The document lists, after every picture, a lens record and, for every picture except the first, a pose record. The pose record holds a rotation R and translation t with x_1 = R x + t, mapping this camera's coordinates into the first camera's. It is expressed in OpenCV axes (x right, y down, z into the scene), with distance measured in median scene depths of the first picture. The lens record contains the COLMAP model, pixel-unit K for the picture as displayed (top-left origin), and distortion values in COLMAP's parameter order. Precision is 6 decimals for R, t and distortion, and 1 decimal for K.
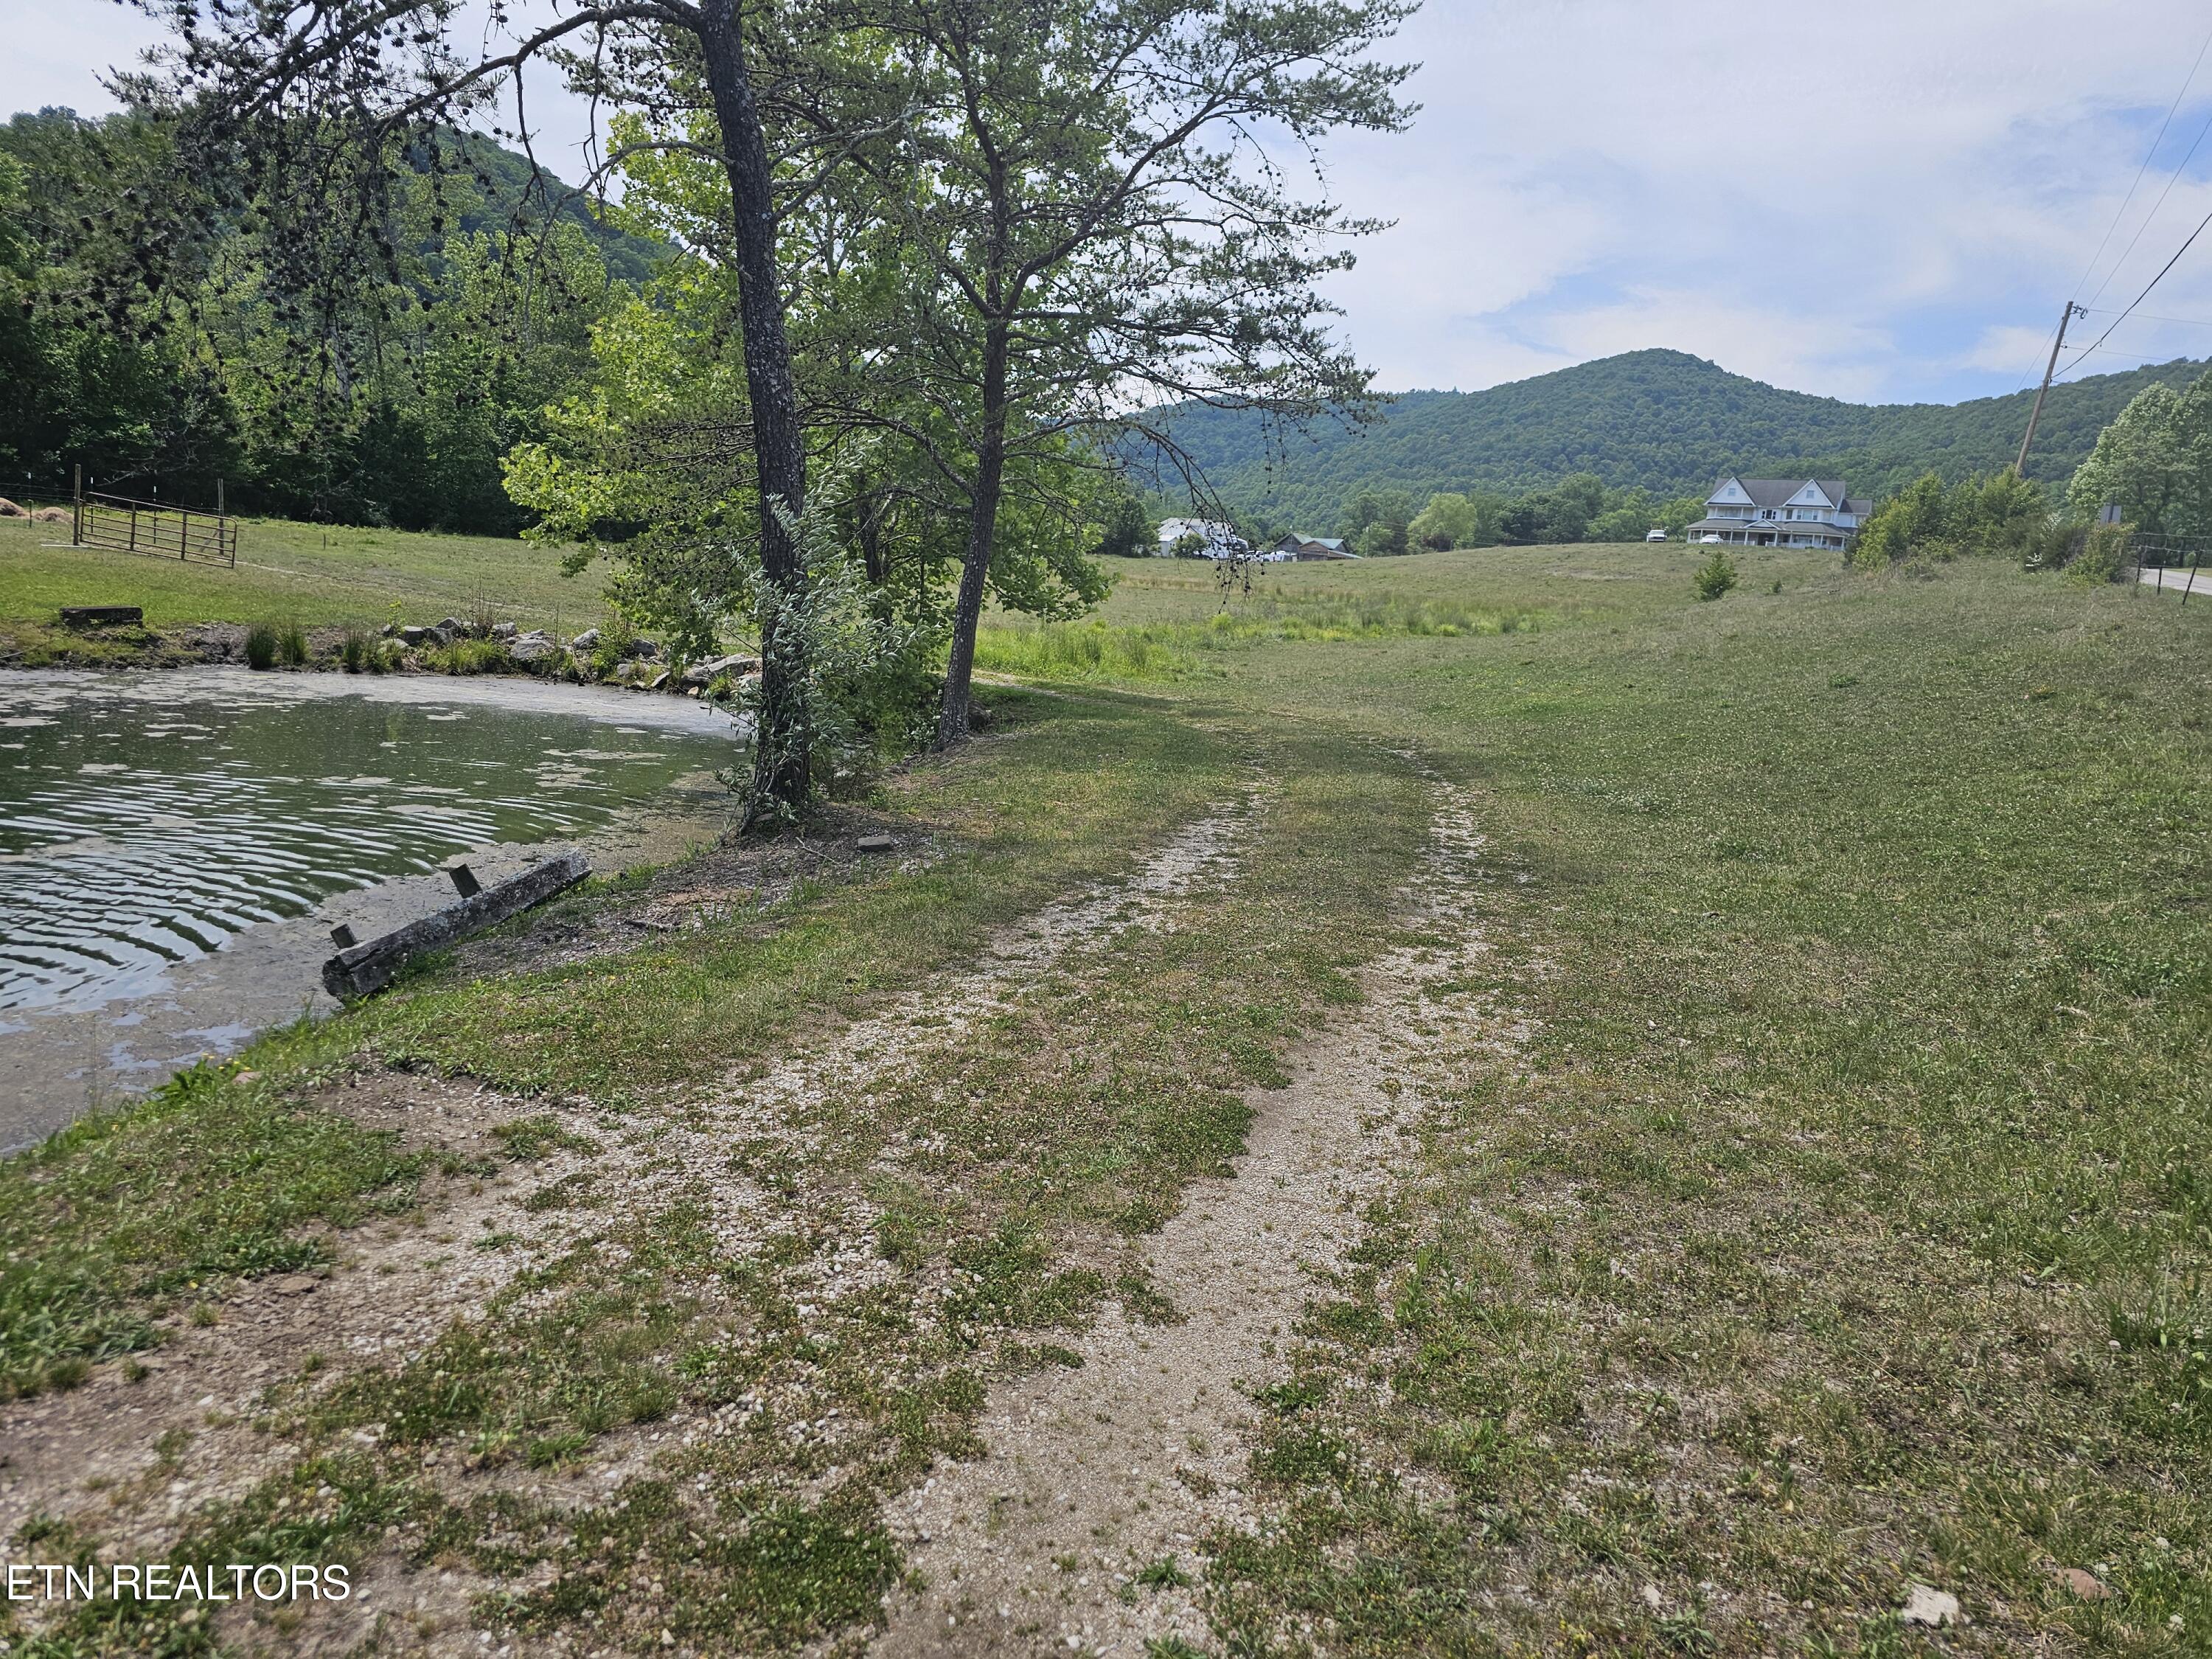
lens RADIAL K [[1464.2, 0, 1089.6], [0, 1464.2, 809.5], [0, 0, 1]] dist [0.057786, -0.056391]
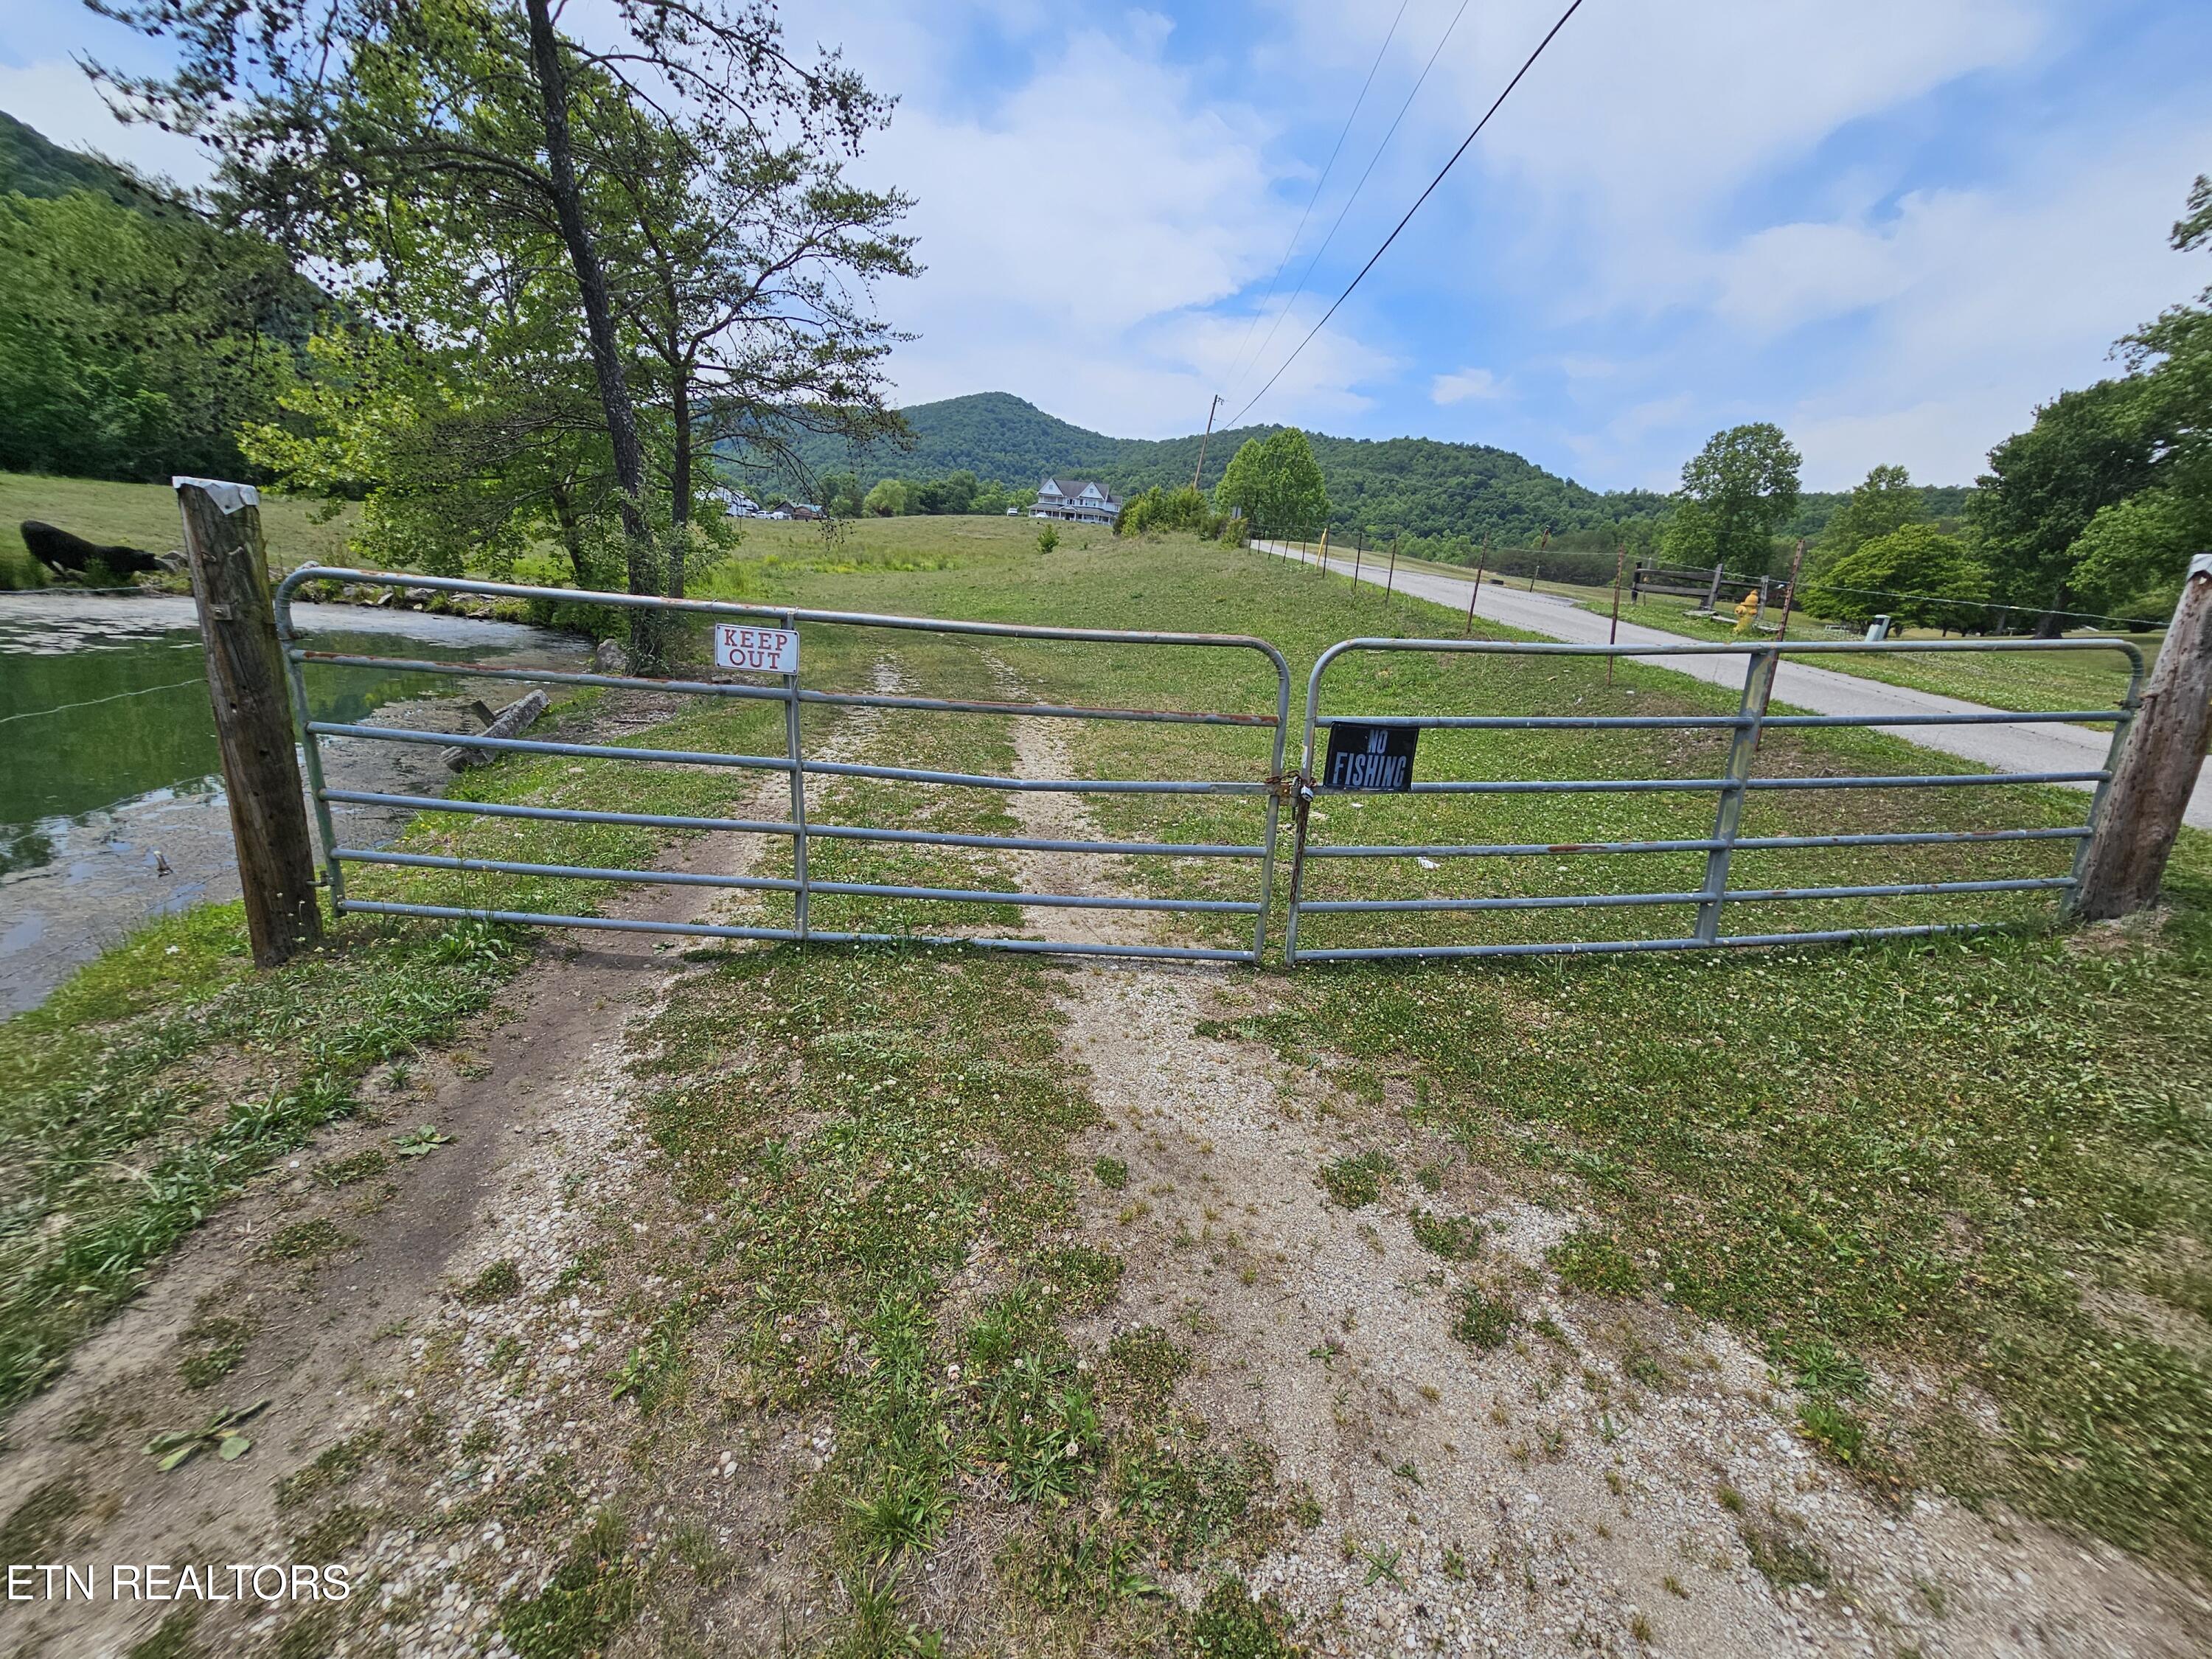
lens RADIAL K [[908.7, 0, 1090.0], [0, 908.7, 847.4], [0, 0, 1]] dist [-0.004000, -0.000565]
pose [[0.900200, -0.118754, 0.418972, -0.131699], [0.043195, 0.981704, 0.185449, 0.022630], [-0.433329, -0.148844, 0.888860, -0.162862]]
